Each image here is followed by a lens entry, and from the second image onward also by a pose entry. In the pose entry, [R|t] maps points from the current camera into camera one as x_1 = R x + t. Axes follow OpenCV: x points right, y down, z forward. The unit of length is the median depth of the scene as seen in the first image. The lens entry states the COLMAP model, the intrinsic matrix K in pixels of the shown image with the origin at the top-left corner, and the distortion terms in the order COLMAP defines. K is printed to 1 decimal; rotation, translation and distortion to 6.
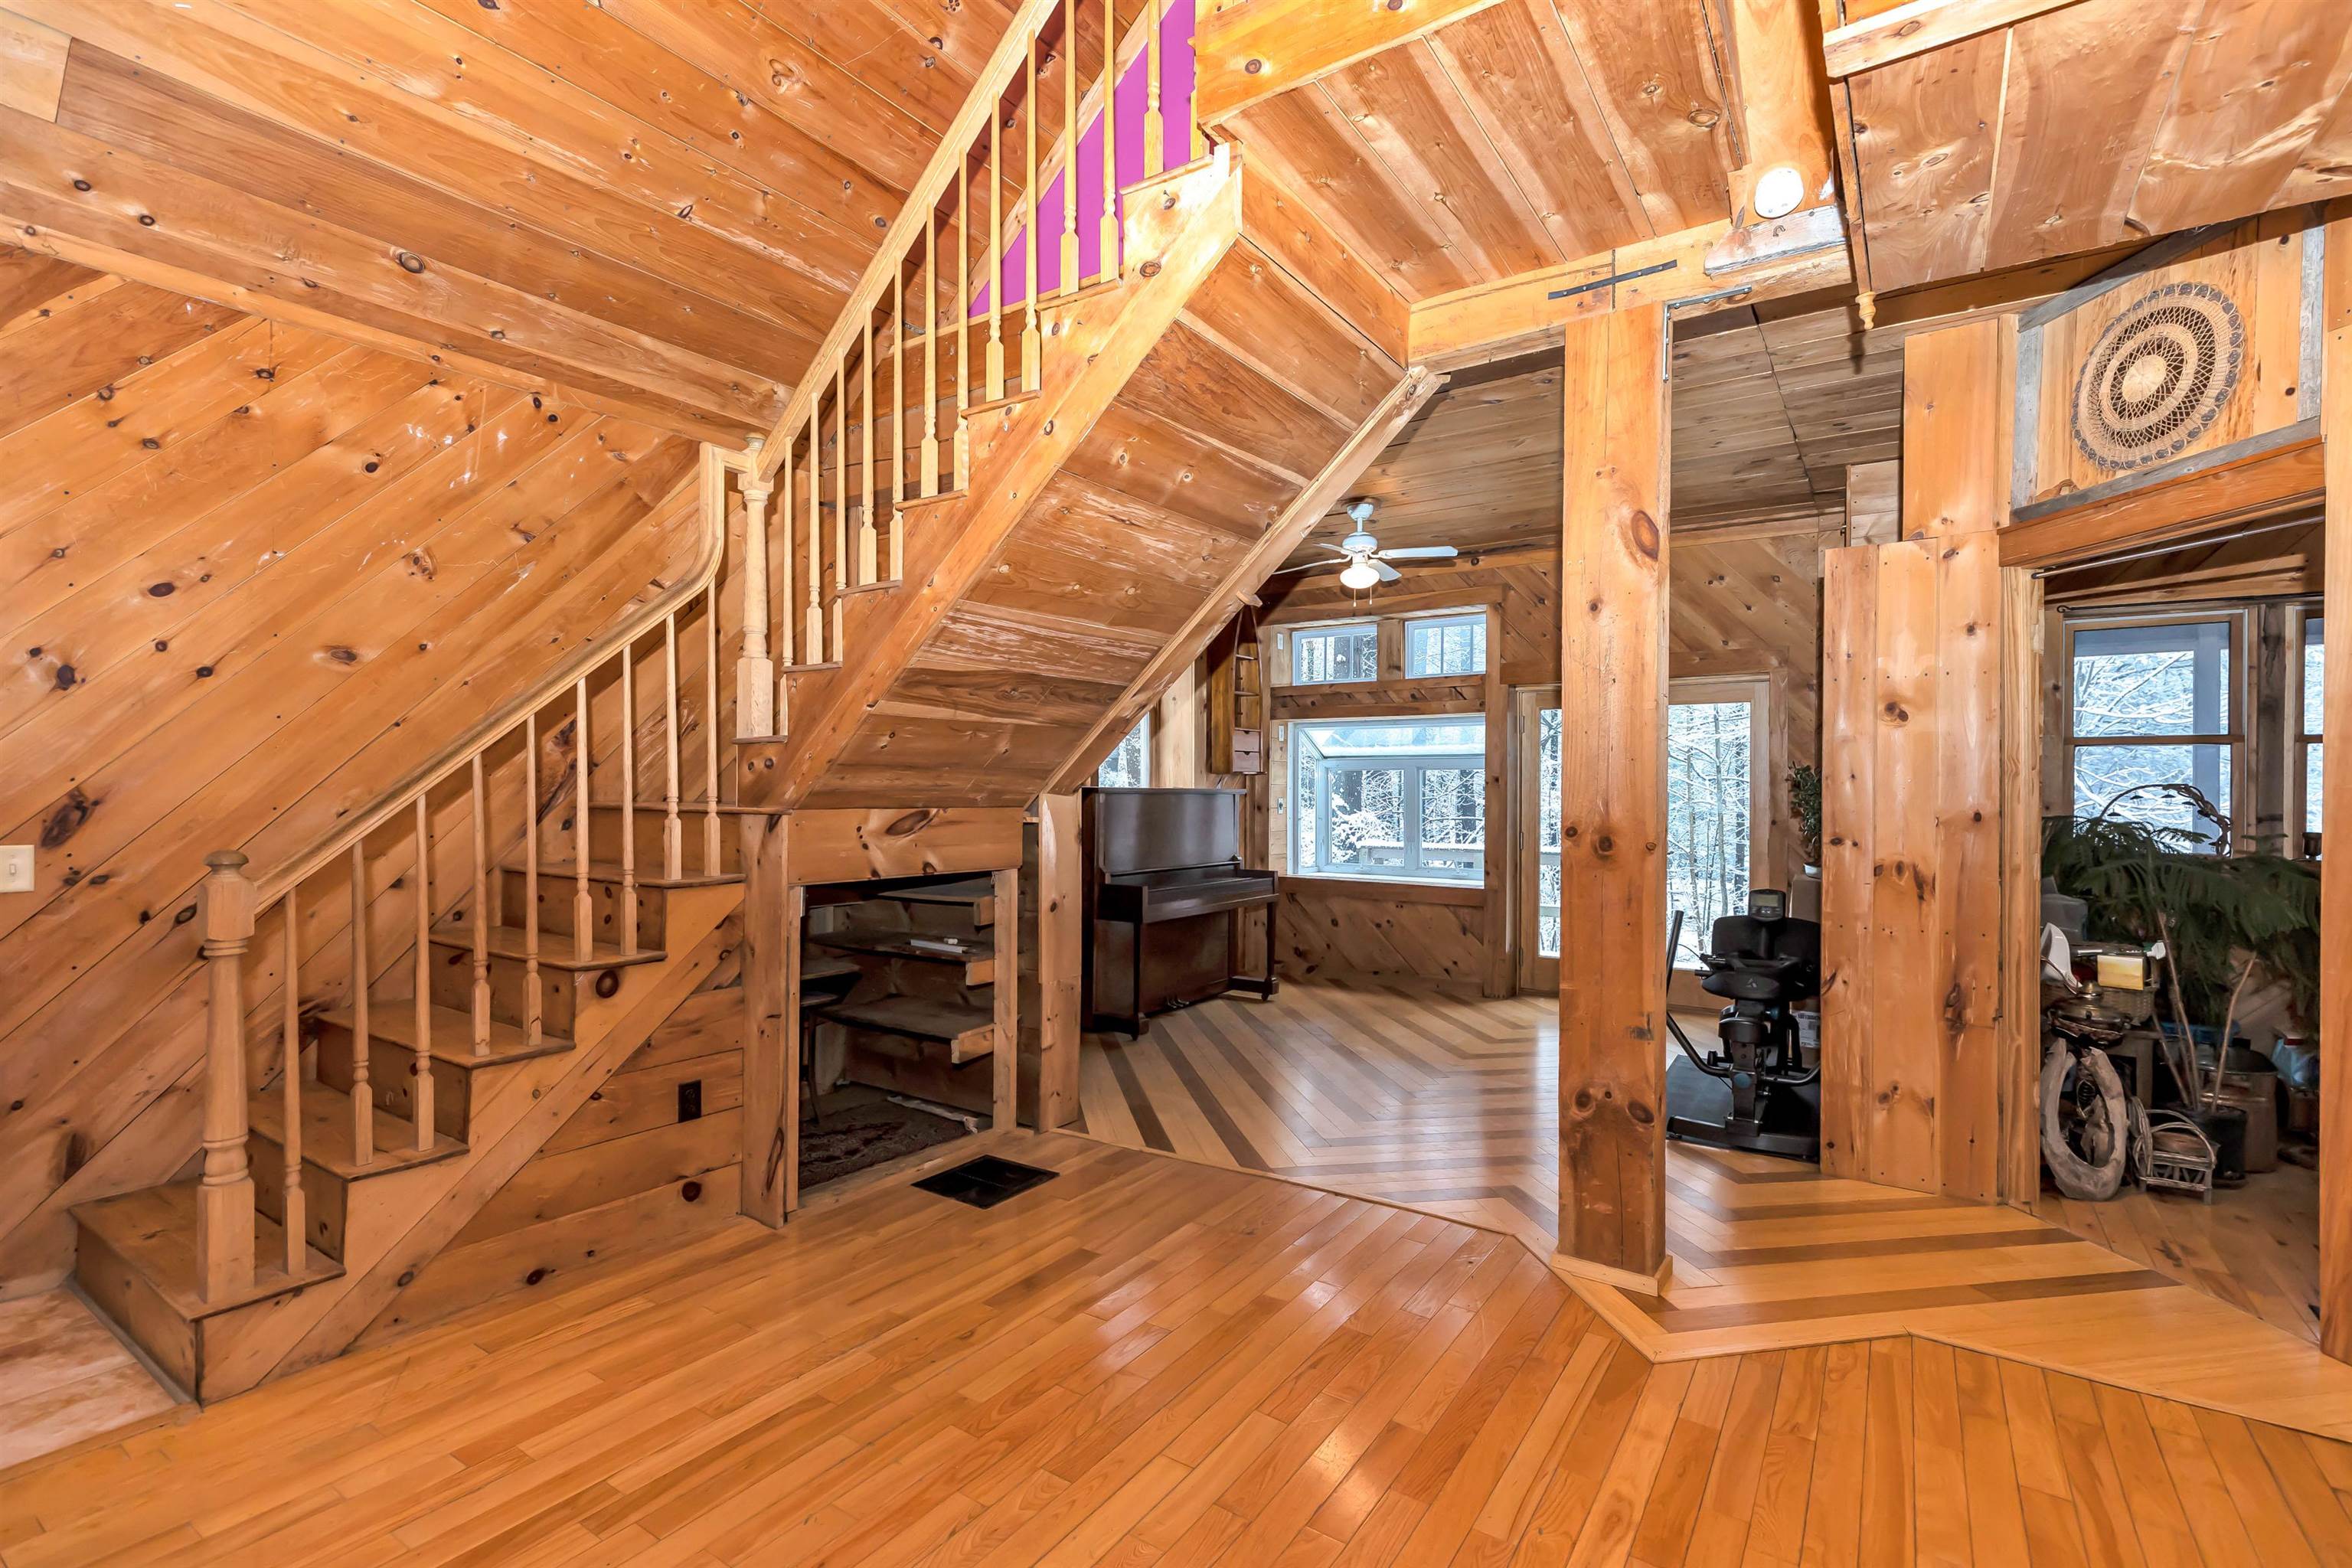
lens RADIAL K [[1048.0, 0, 1199.6], [0, 1048.0, 801.0], [0, 0, 1]] dist [0.006132, -0.002300]
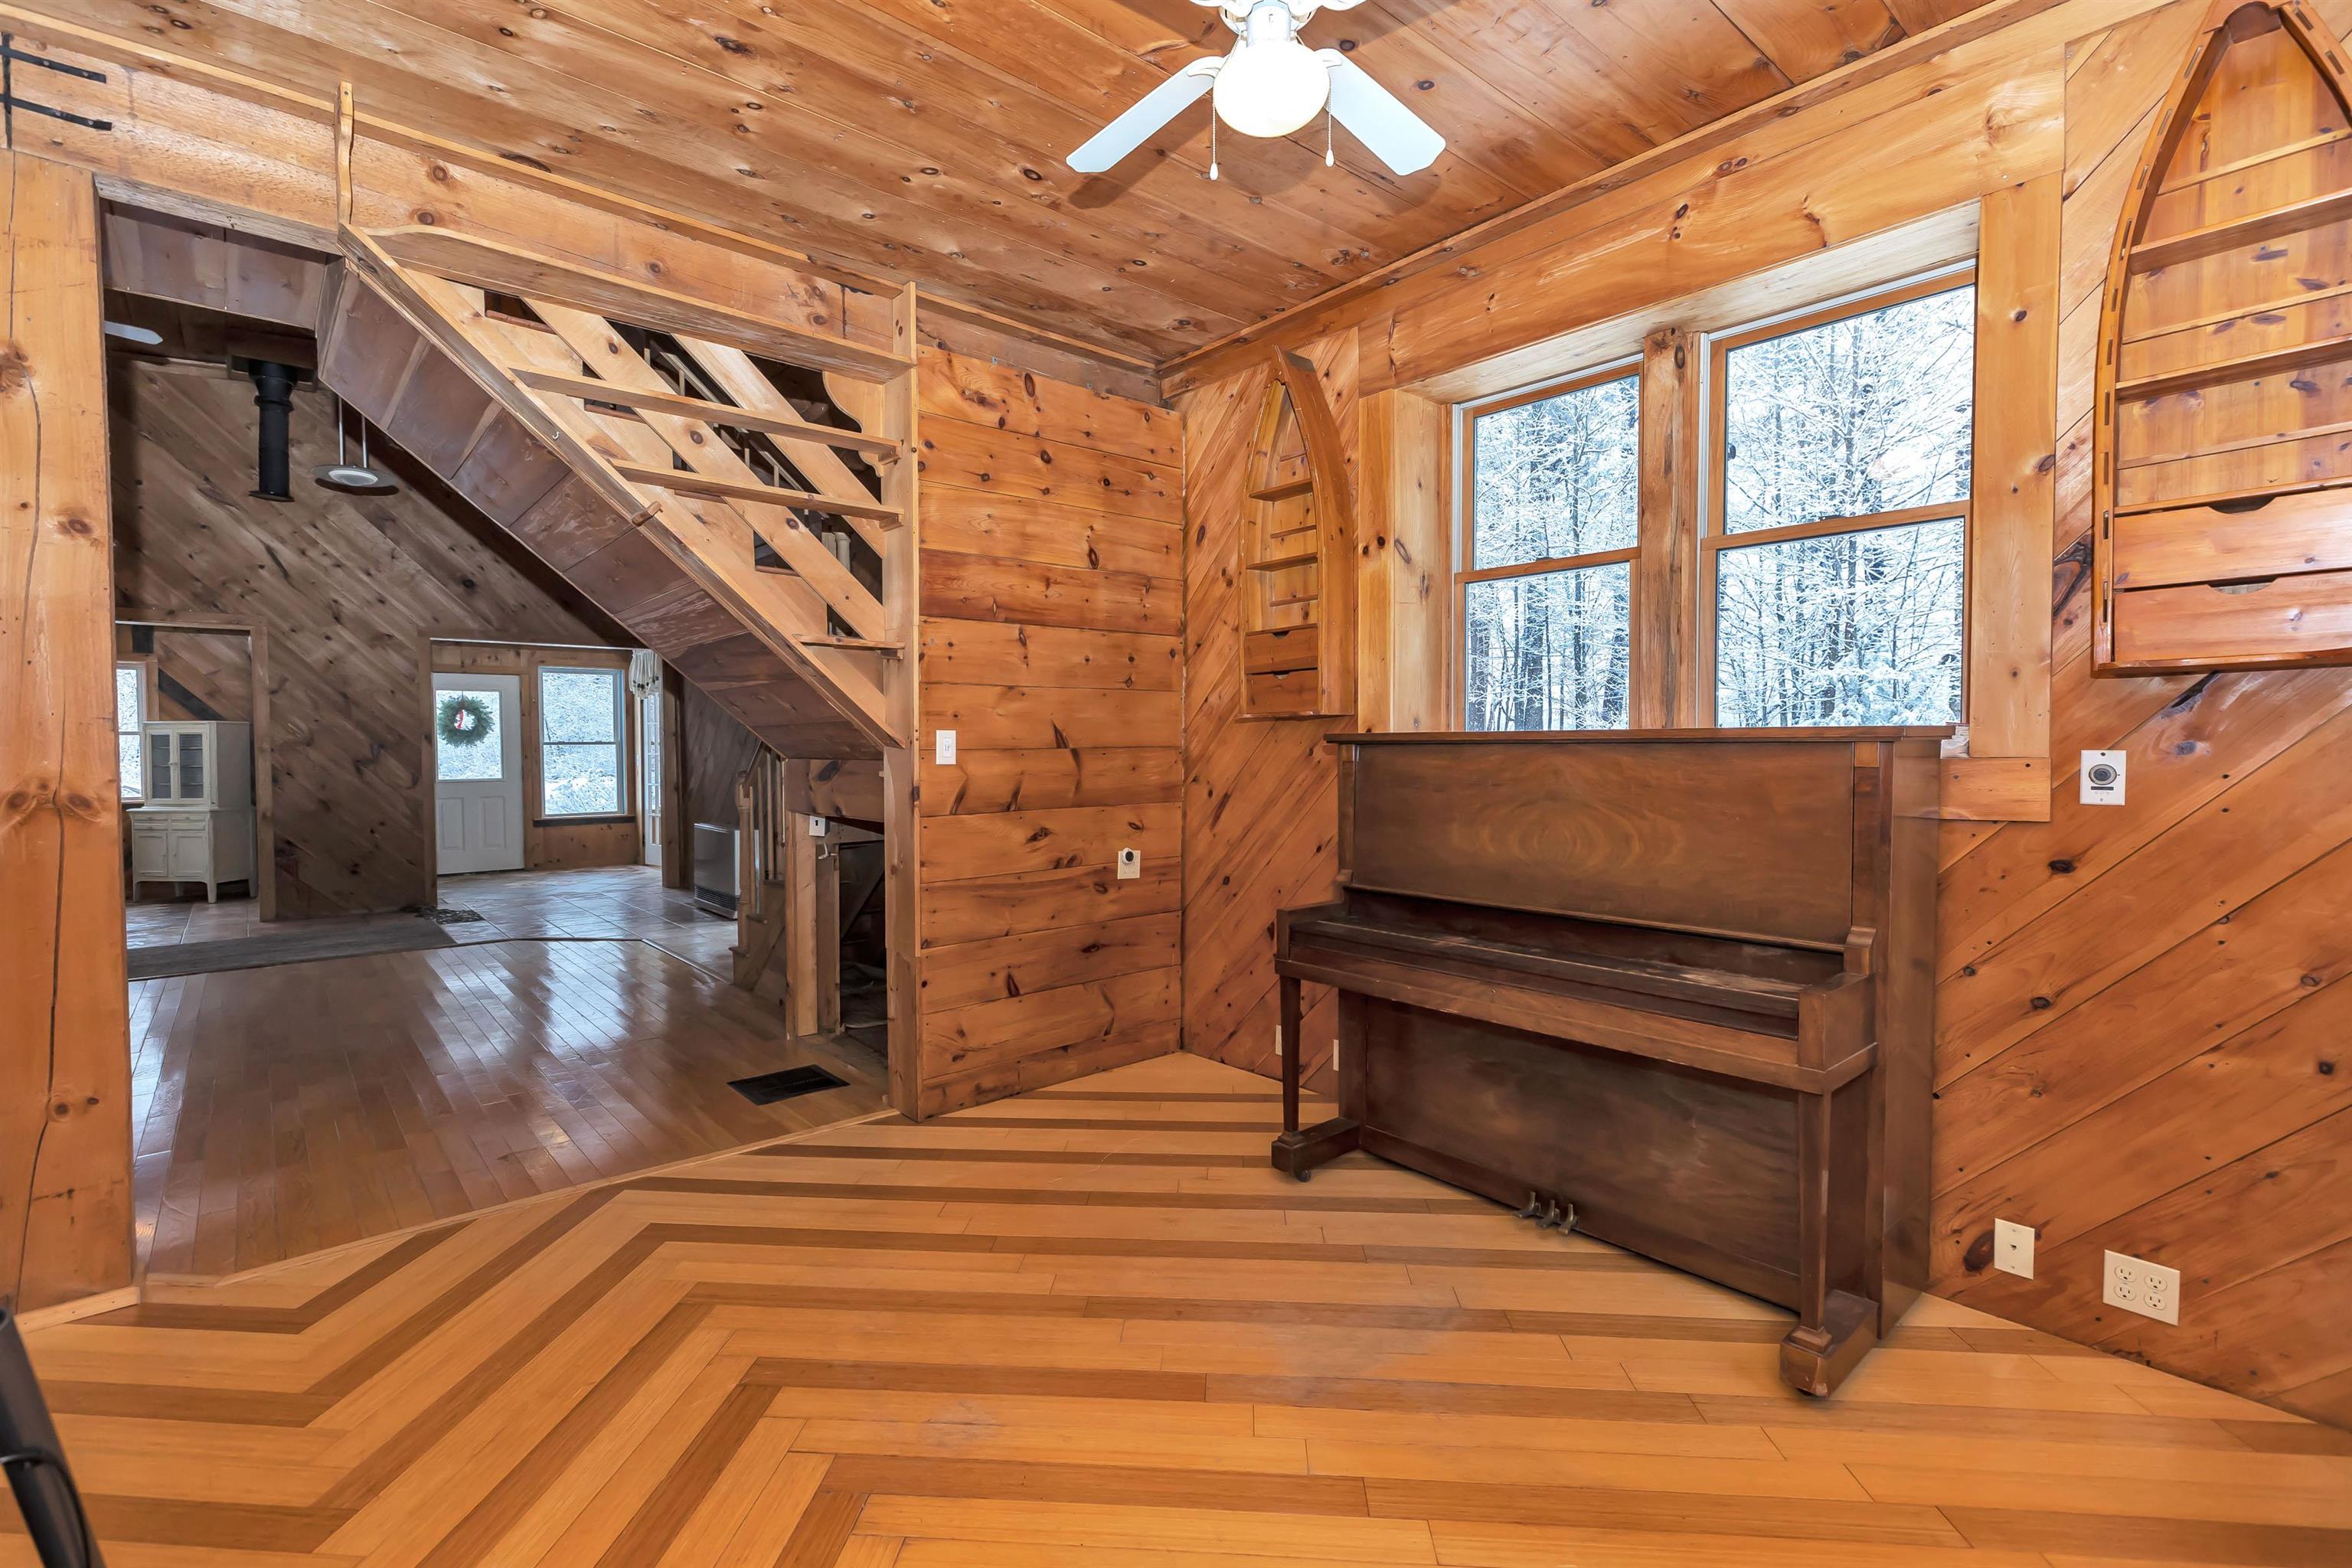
lens RADIAL K [[1048.0, 0, 1174.0], [0, 1048.0, 783.8], [0, 0, 1]] dist [0.006132, -0.002300]
pose [[-0.264749, 0.021465, -0.964078, 0.798704], [-0.009292, 0.999649, 0.024809, 0.016581], [0.964273, 0.015526, -0.264457, 1.799883]]
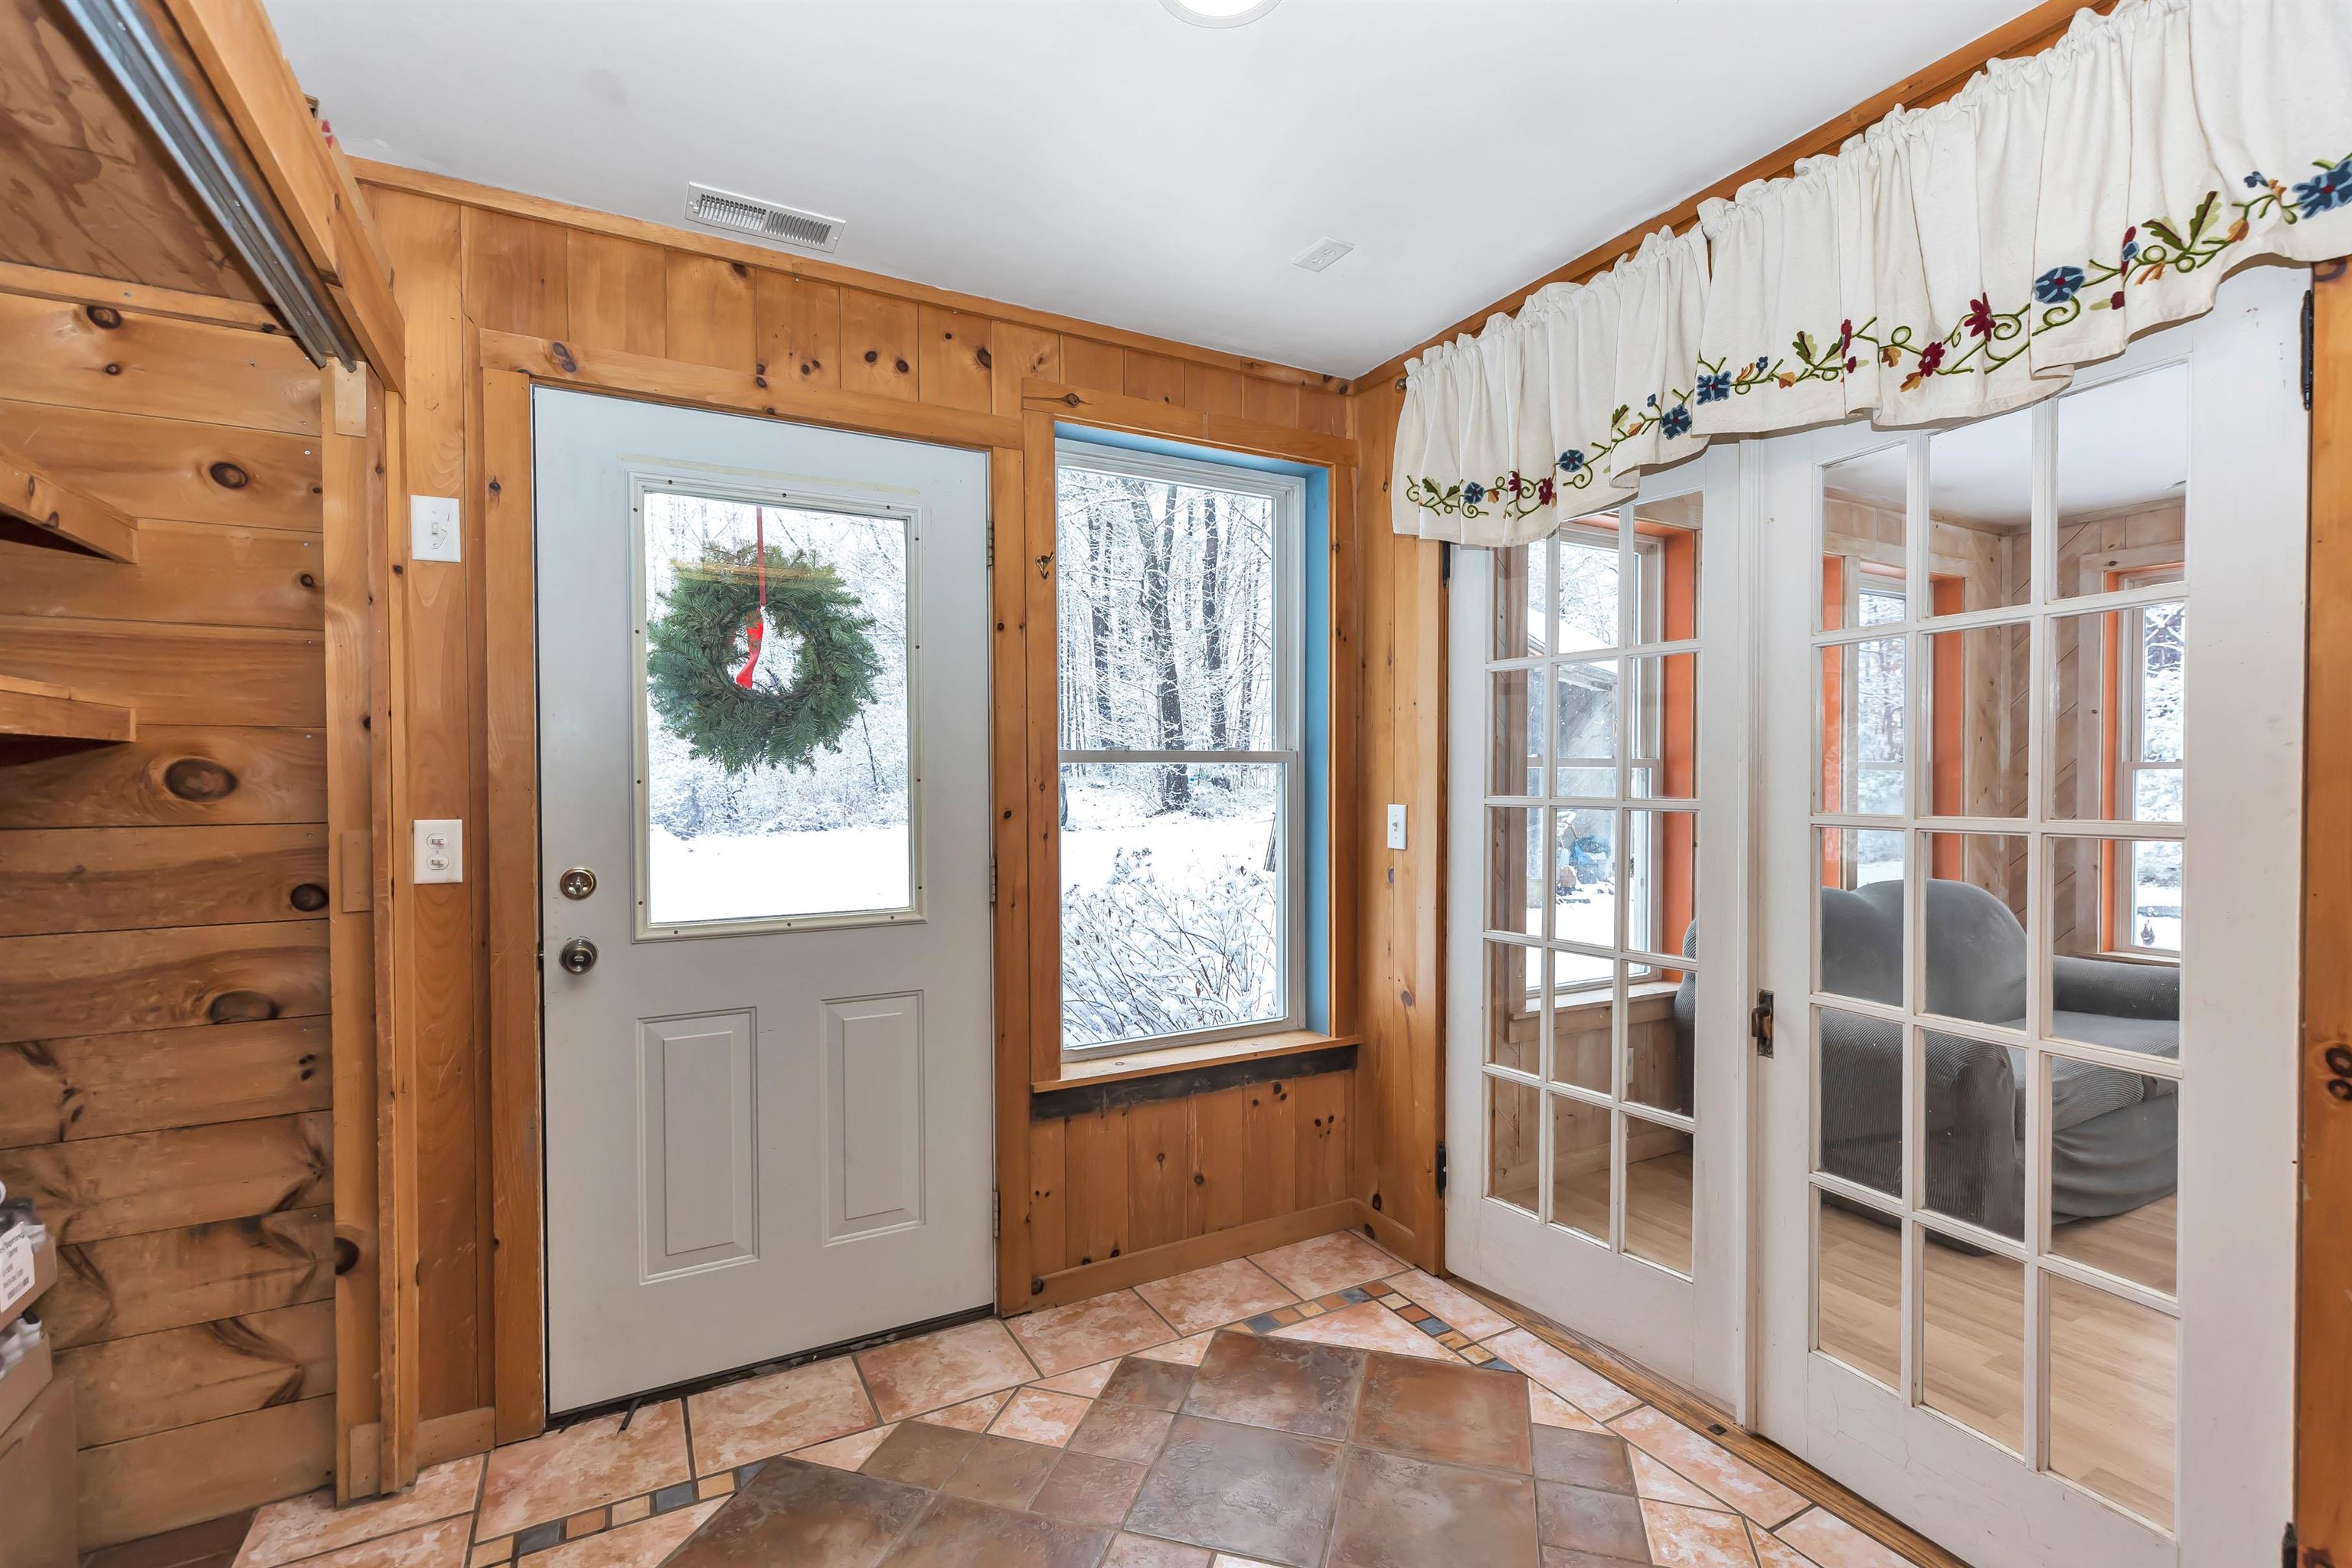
lens RADIAL K [[1048.0, 0, 1189.2], [0, 1048.0, 794.7], [0, 0, 1]] dist [0.006132, -0.002300]
pose [[-0.460946, 0.009640, -0.887376, -1.197169], [-0.008095, 0.999854, 0.015066, 0.004615], [0.887391, 0.014128, -0.460801, -0.524949]]
